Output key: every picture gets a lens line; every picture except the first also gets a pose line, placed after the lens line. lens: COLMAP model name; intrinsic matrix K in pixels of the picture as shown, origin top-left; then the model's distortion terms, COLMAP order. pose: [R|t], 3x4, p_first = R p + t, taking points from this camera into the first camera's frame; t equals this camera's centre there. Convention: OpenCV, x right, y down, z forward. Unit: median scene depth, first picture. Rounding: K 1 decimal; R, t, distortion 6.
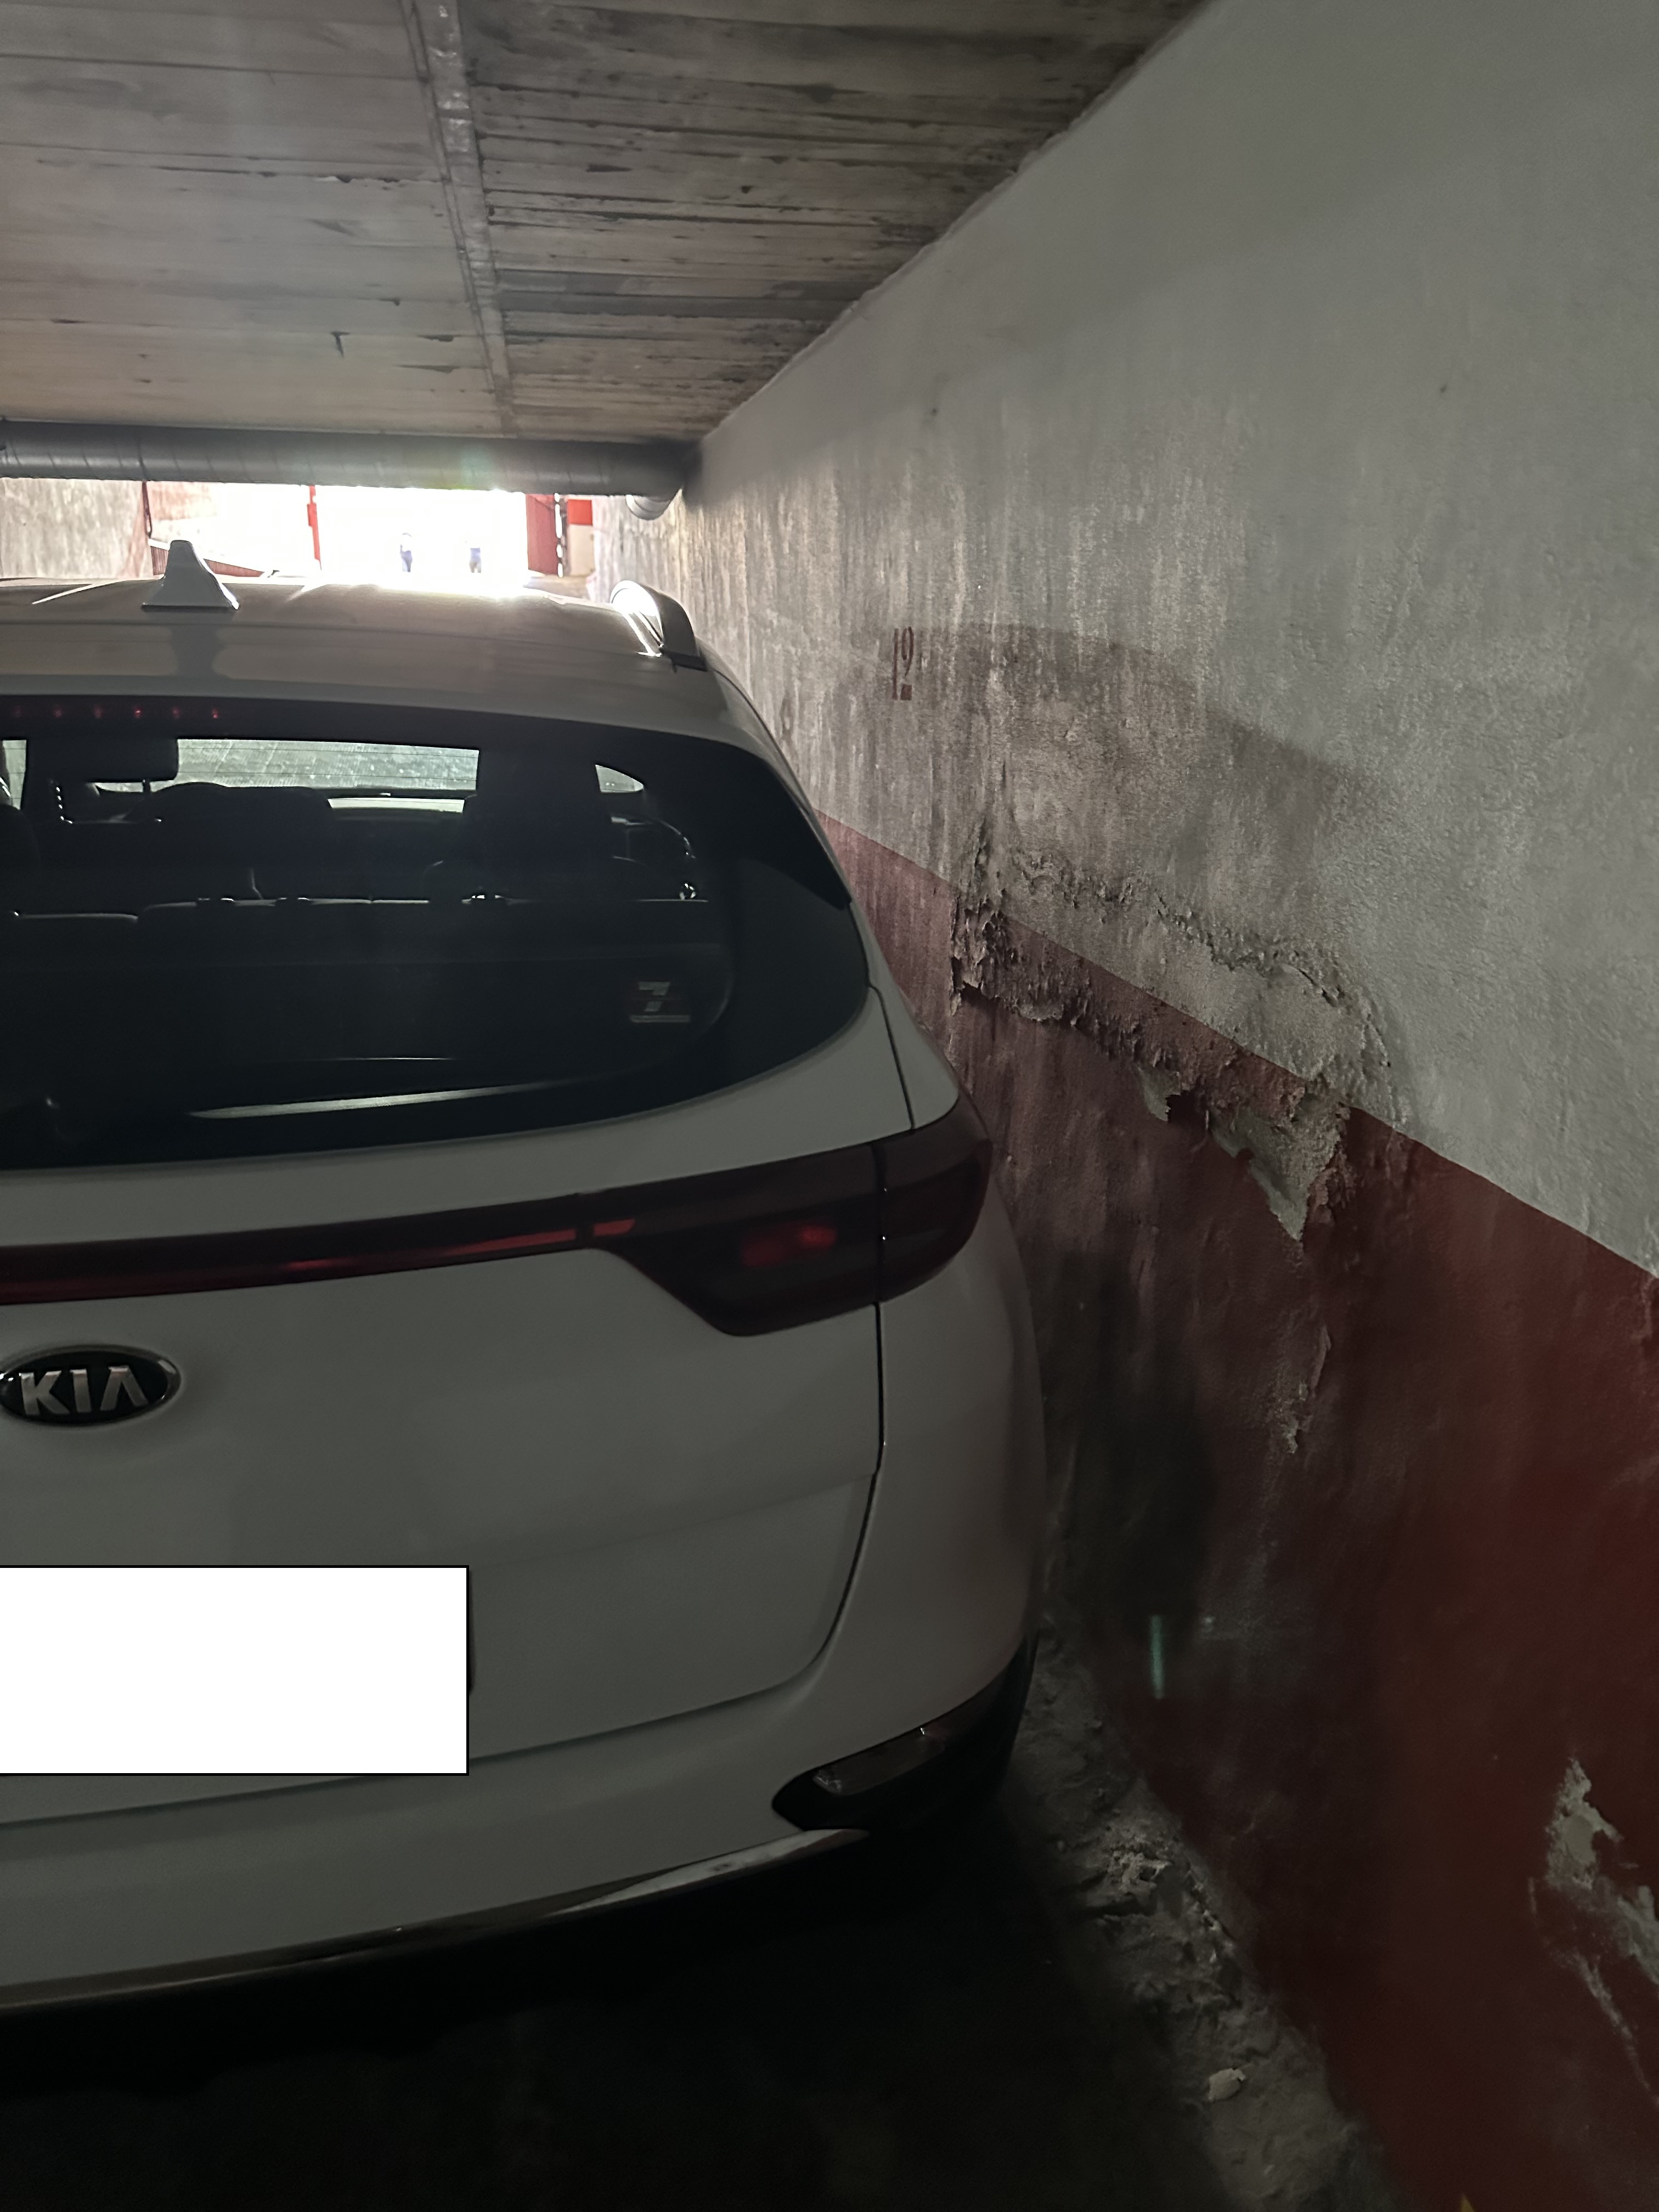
lens RADIAL K [[1504.5, 0, 829.5], [0, 1504.5, 1106.0], [0, 0, 1]] dist [0.118625, -0.170818]
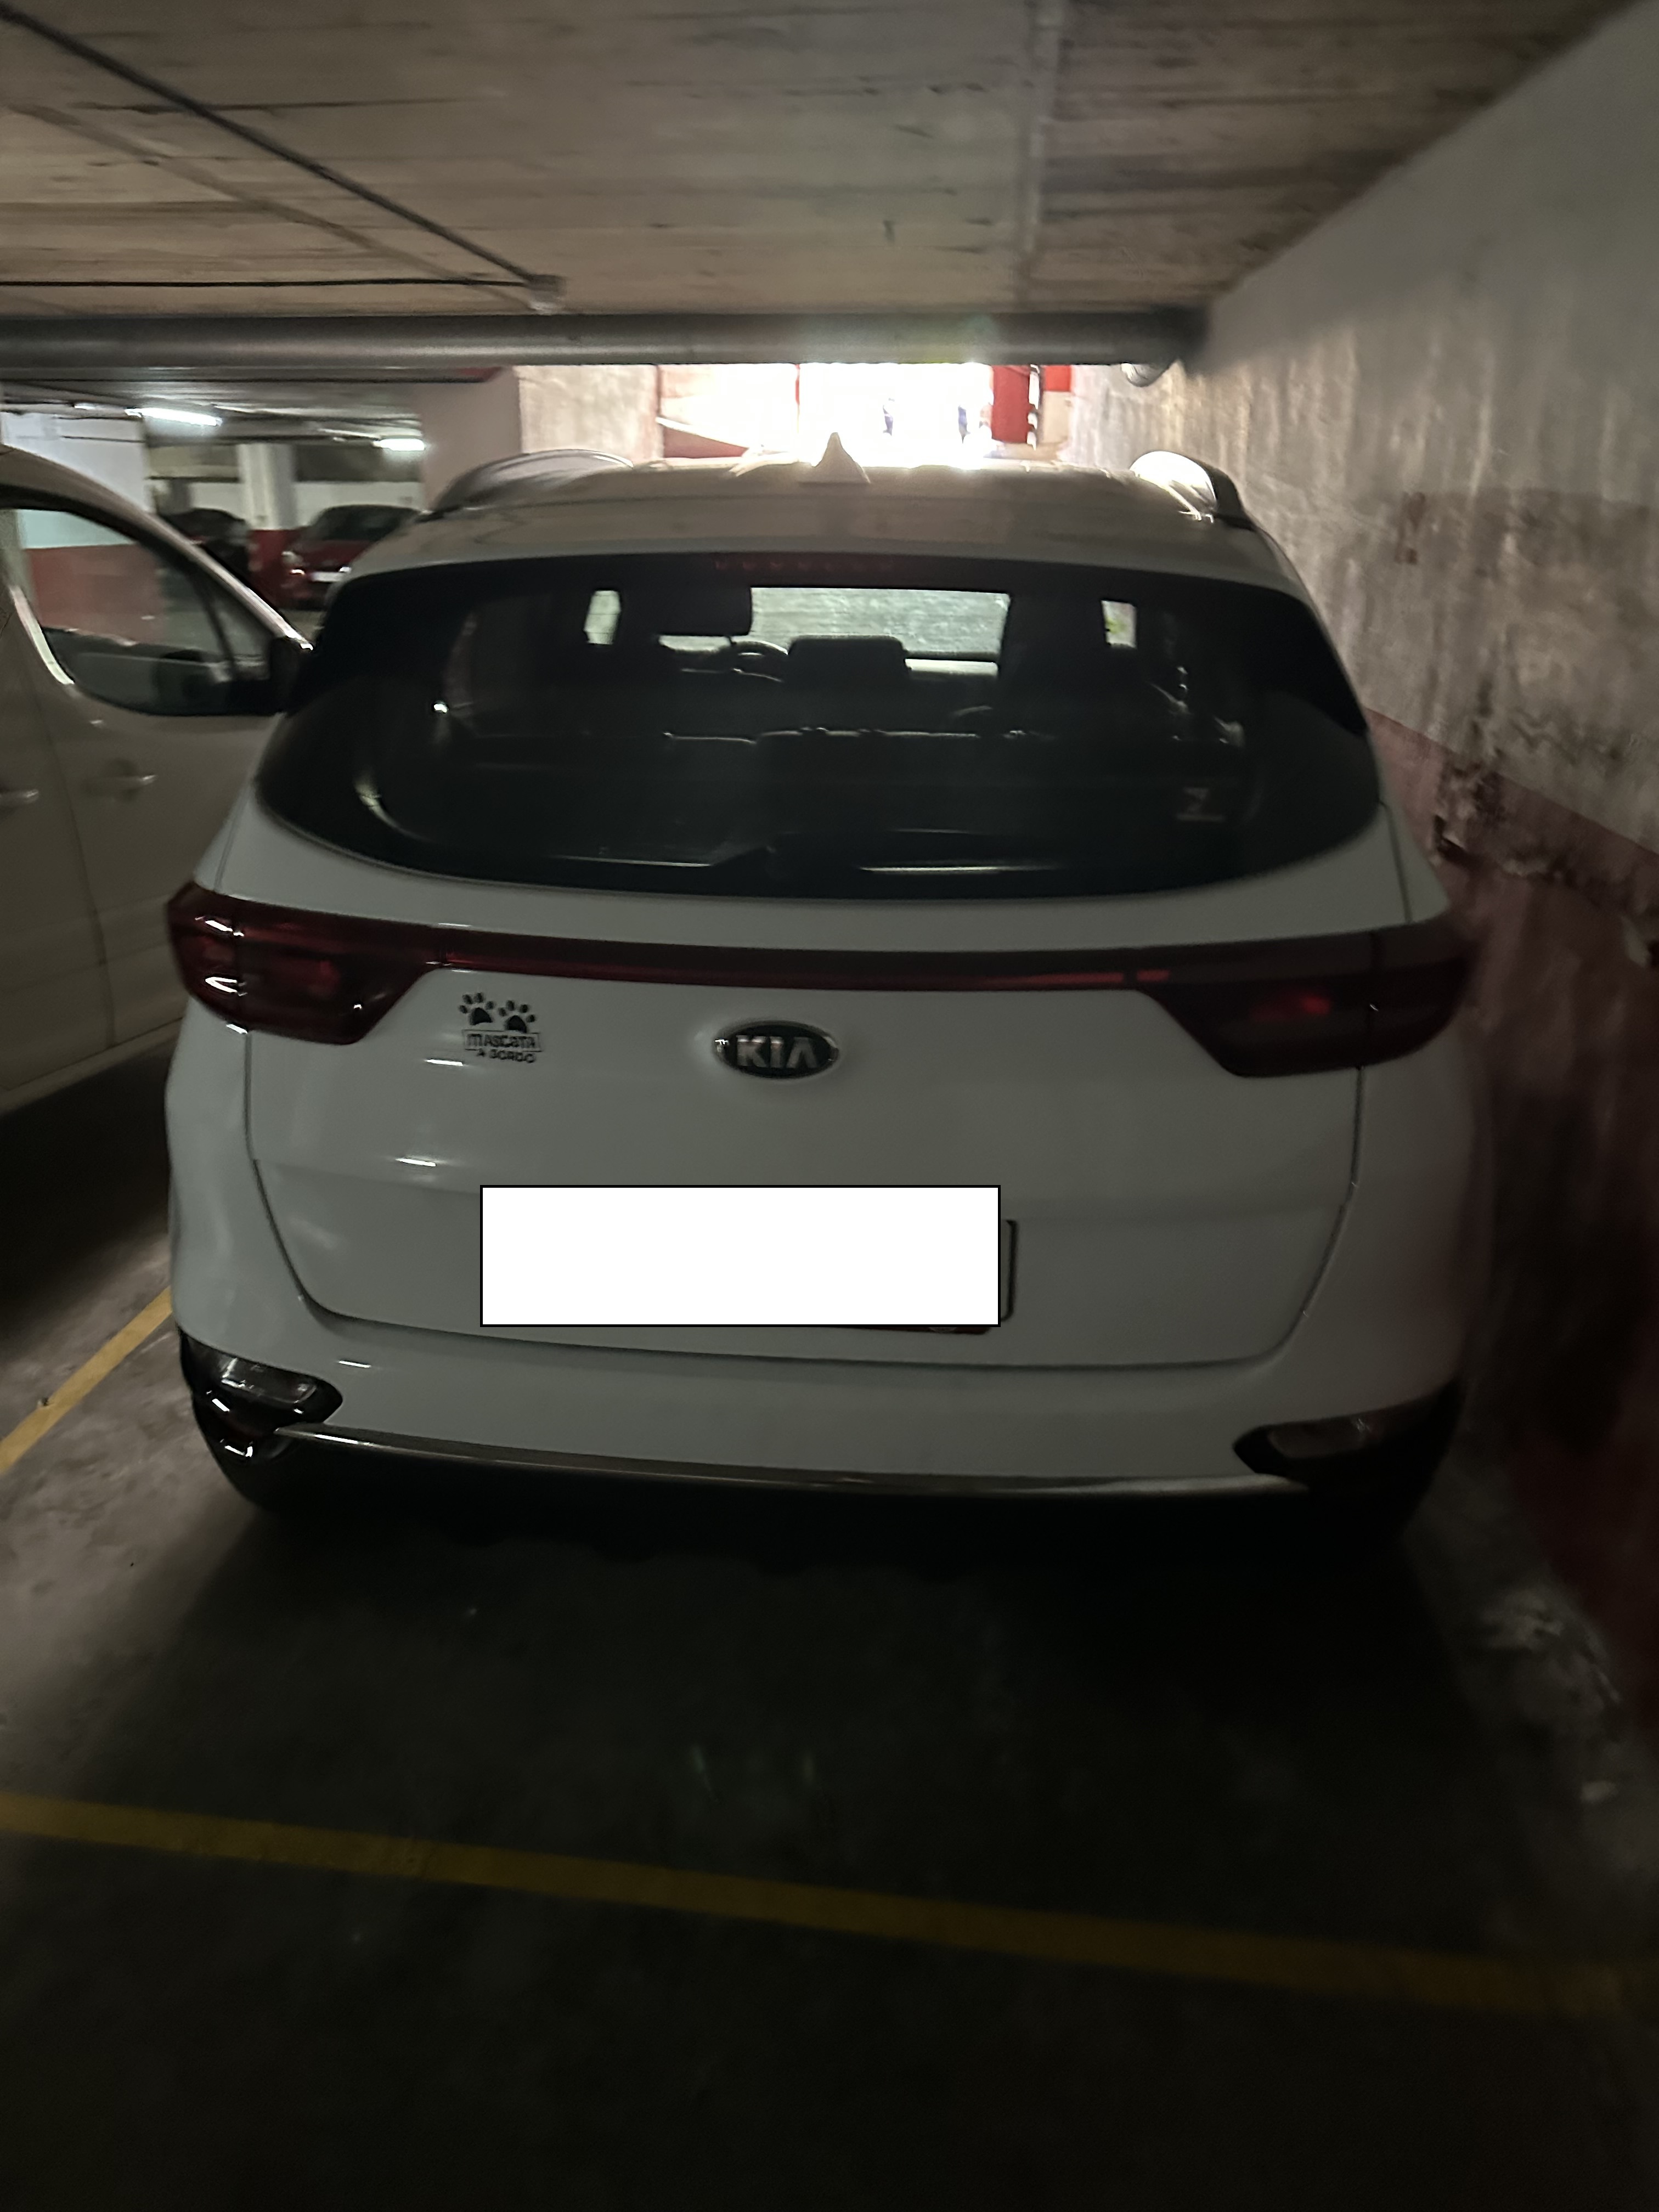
lens RADIAL K [[1543.9, 0, 828.9], [0, 1543.9, 1103.1], [0, 0, 1]] dist [0.051015, -0.070374]
pose [[0.962720, 0.095300, -0.253157, -0.030818], [-0.078220, 0.993979, 0.076723, 0.048263], [0.258945, -0.054061, 0.964378, -0.148136]]
